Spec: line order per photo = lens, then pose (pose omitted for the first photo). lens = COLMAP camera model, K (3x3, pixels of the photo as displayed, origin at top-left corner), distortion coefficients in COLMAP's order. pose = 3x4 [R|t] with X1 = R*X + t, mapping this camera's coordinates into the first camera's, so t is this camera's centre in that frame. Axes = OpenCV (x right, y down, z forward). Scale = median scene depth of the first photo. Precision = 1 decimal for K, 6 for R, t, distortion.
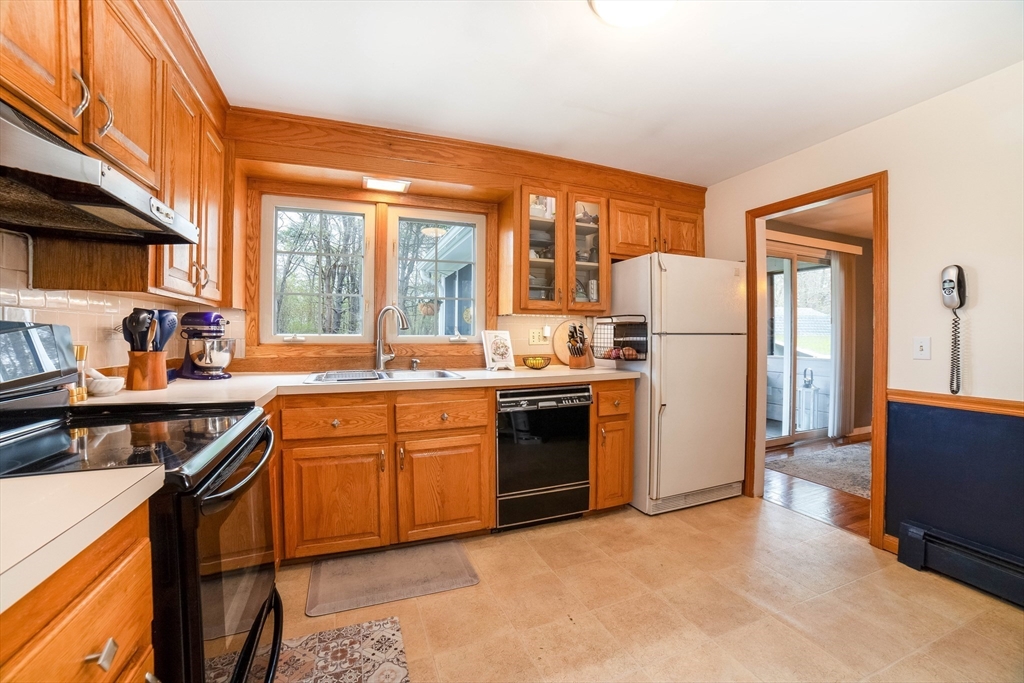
lens RADIAL K [[416.4, 0, 510.3], [0, 416.4, 335.0], [0, 0, 1]] dist [-0.101986, 0.032669]
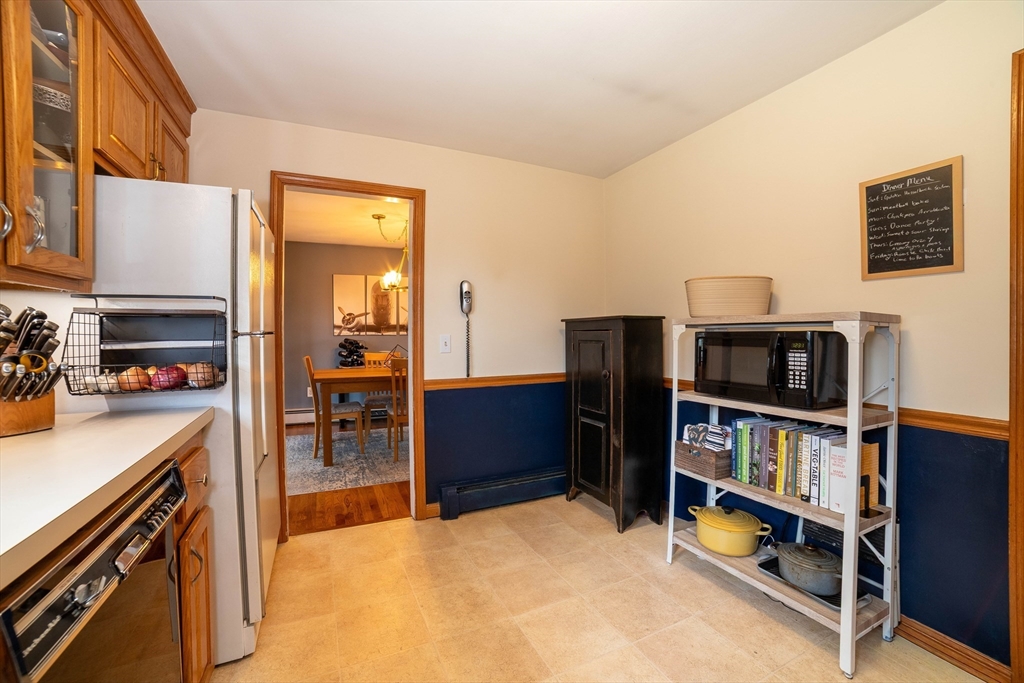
lens RADIAL K [[416.4, 0, 510.3], [0, 416.4, 335.0], [0, 0, 1]] dist [-0.101986, 0.032669]
pose [[-0.061298, -0.011642, 0.998052, -0.255336], [0.002047, 0.999928, 0.011790, -0.008914], [-0.998117, 0.002766, -0.061270, 0.802125]]
